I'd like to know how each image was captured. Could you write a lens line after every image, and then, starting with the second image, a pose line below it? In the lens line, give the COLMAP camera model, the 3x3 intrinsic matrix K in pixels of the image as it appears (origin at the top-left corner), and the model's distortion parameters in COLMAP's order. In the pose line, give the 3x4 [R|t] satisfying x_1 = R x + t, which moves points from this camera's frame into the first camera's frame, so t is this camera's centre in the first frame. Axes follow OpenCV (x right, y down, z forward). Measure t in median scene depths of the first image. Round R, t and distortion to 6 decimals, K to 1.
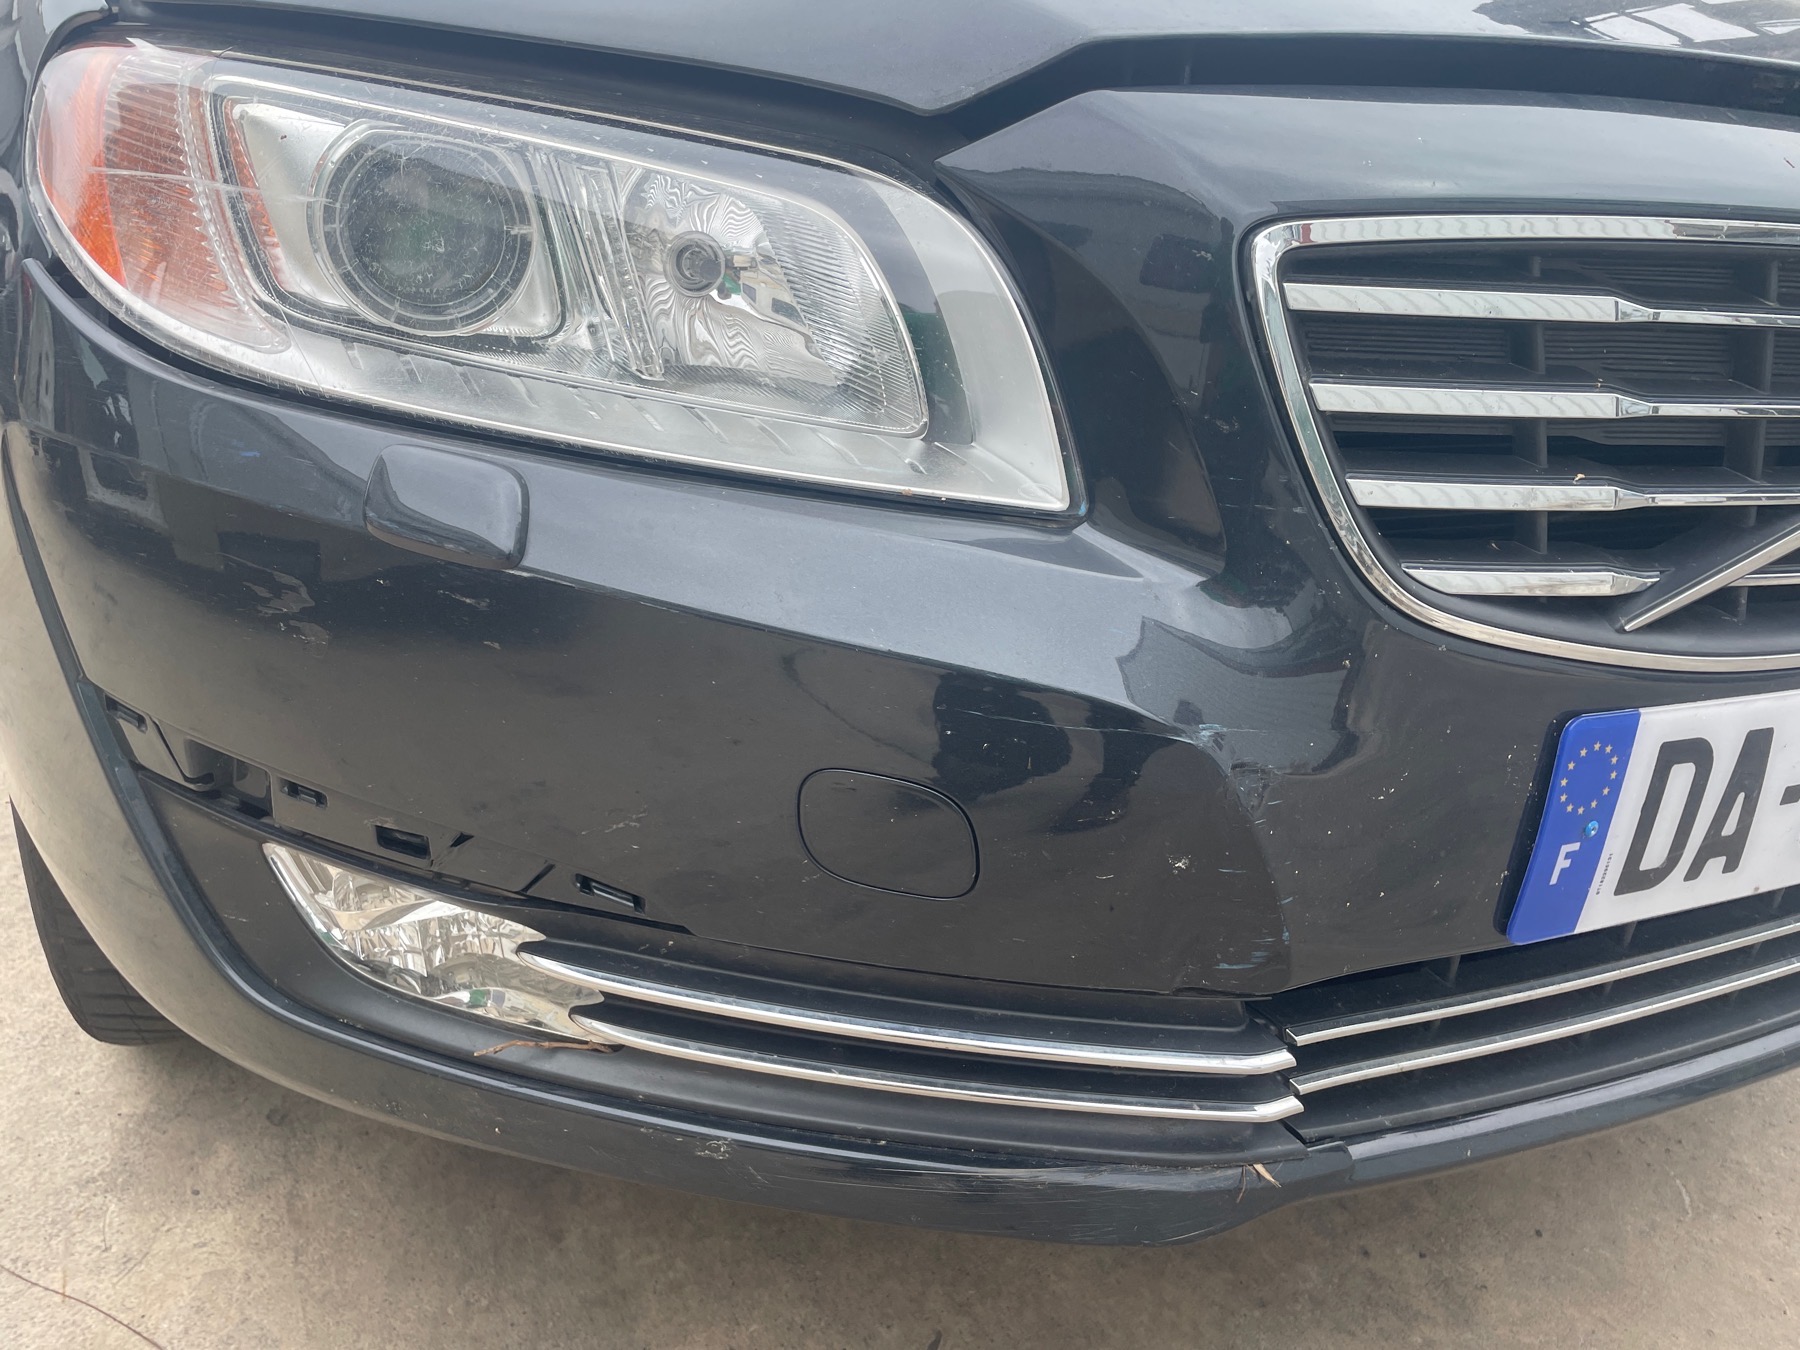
lens RADIAL K [[1385.7, 0, 906.5], [0, 1385.7, 674.0], [0, 0, 1]] dist [0.062140, -0.091332]
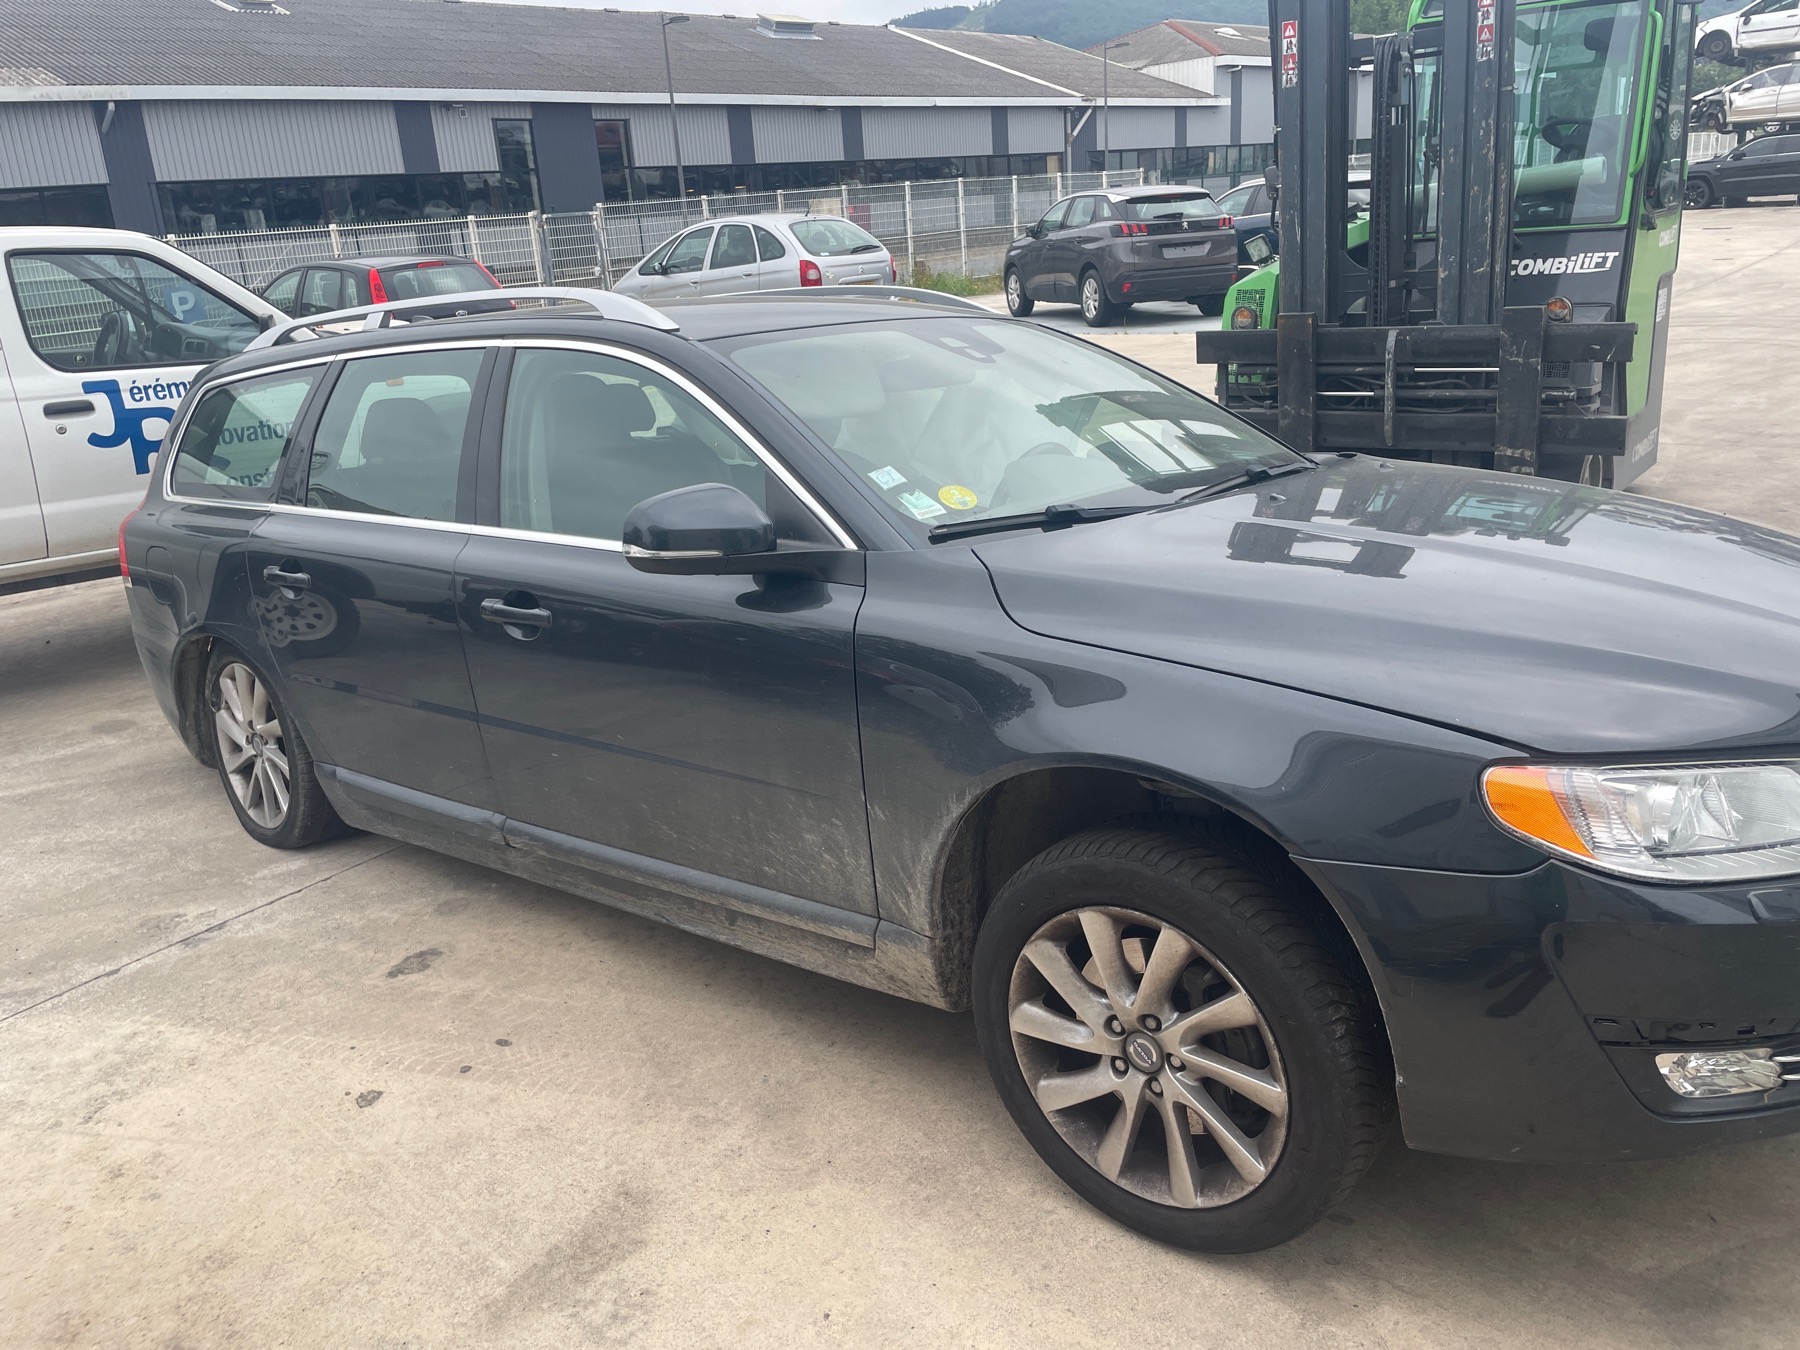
lens RADIAL K [[1411.6, 0, 900.0], [0, 1411.6, 675.0], [0, 0, 1]] dist [0.091353, -0.121303]
pose [[0.900289, -0.226886, 0.371488, -2.750613], [0.269869, 0.960537, -0.067370, -0.807047], [-0.341543, 0.160906, 0.925990, -1.164452]]
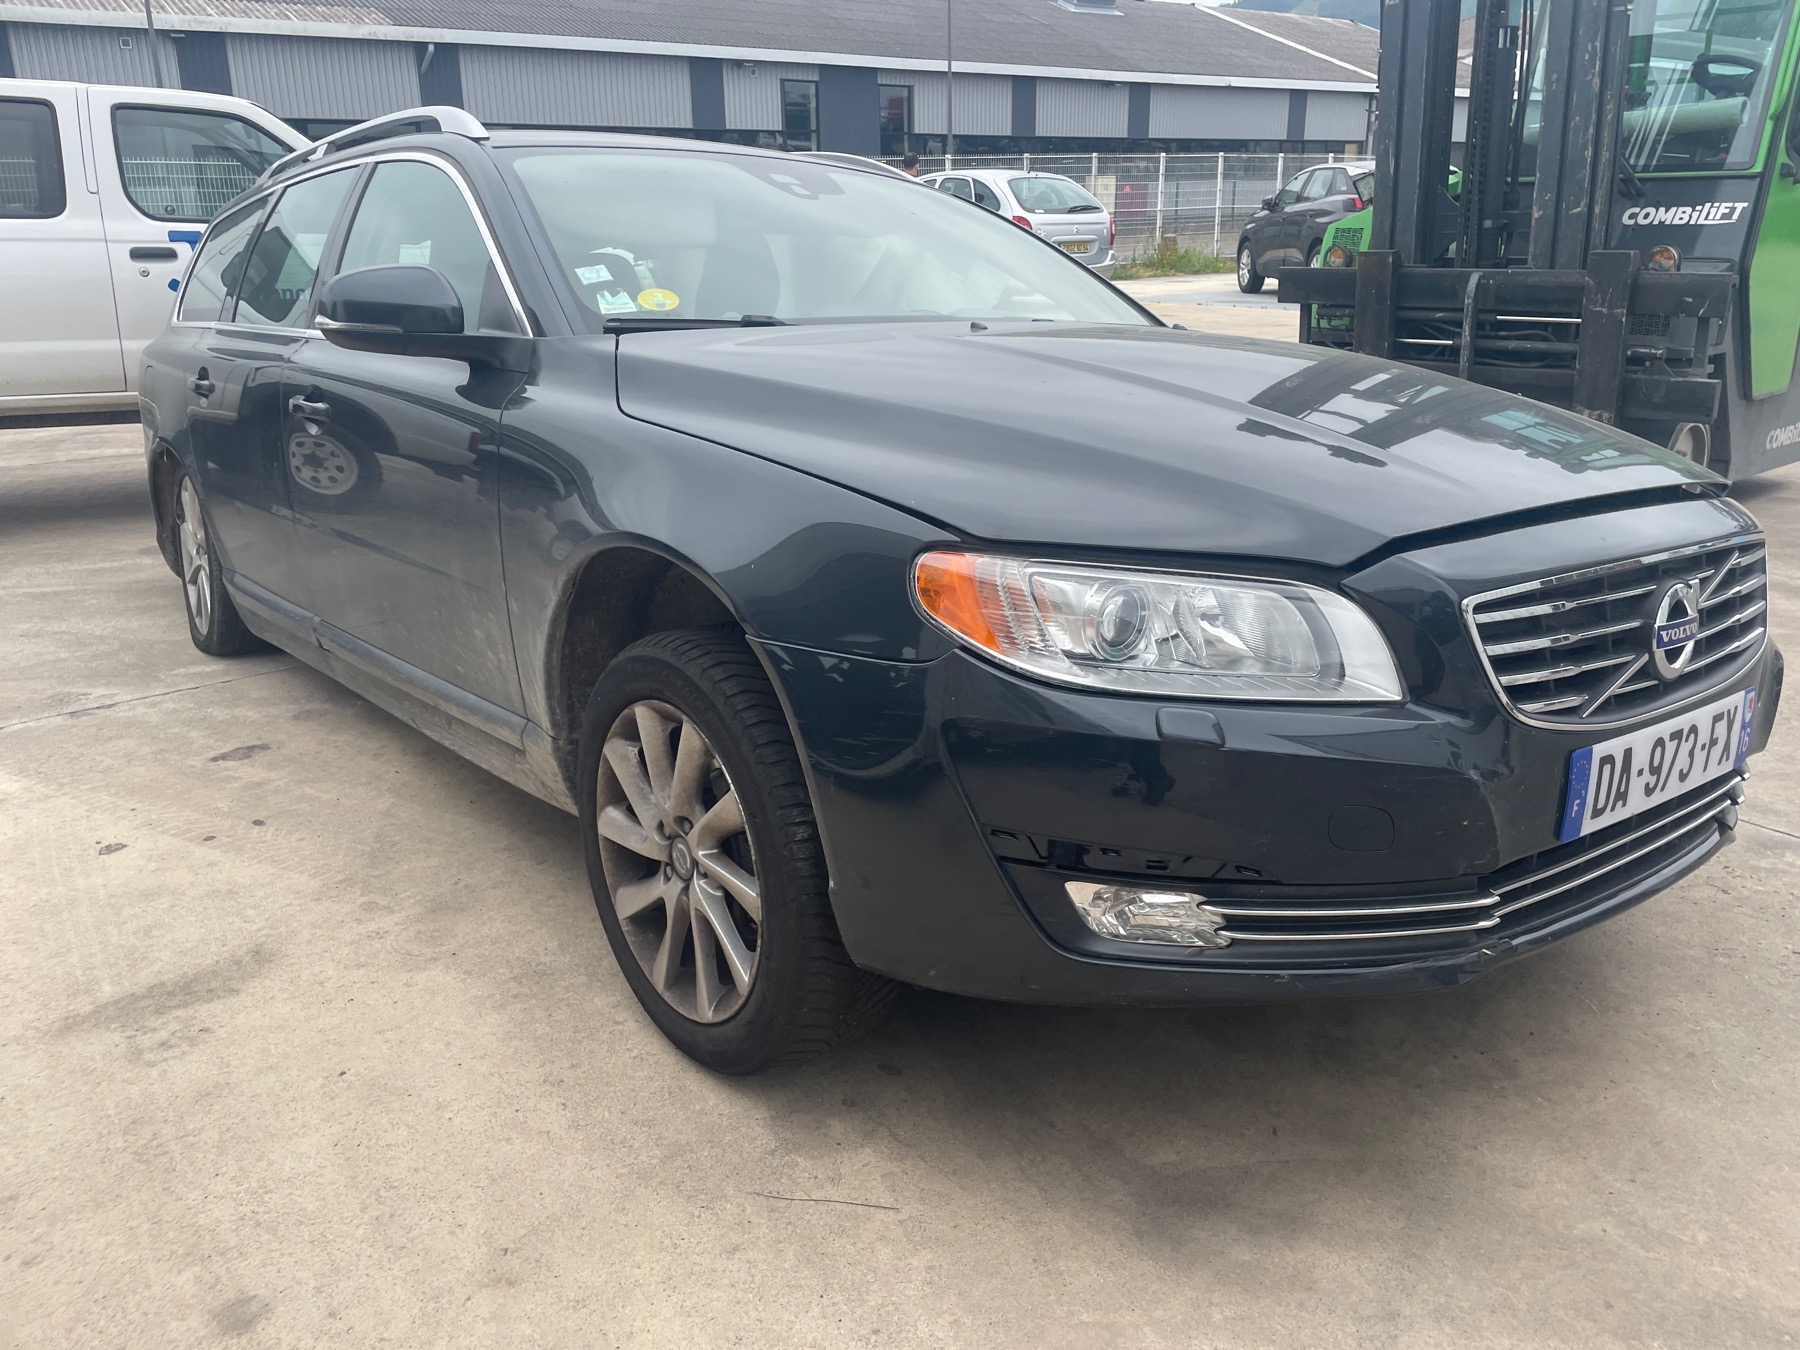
lens RADIAL K [[1411.6, 0, 900.0], [0, 1411.6, 675.0], [0, 0, 1]] dist [0.091353, -0.121303]
pose [[0.970477, -0.122429, 0.207810, -1.289795], [0.144062, 0.985253, -0.092323, -0.044980], [-0.193442, 0.119535, 0.973803, -1.400377]]
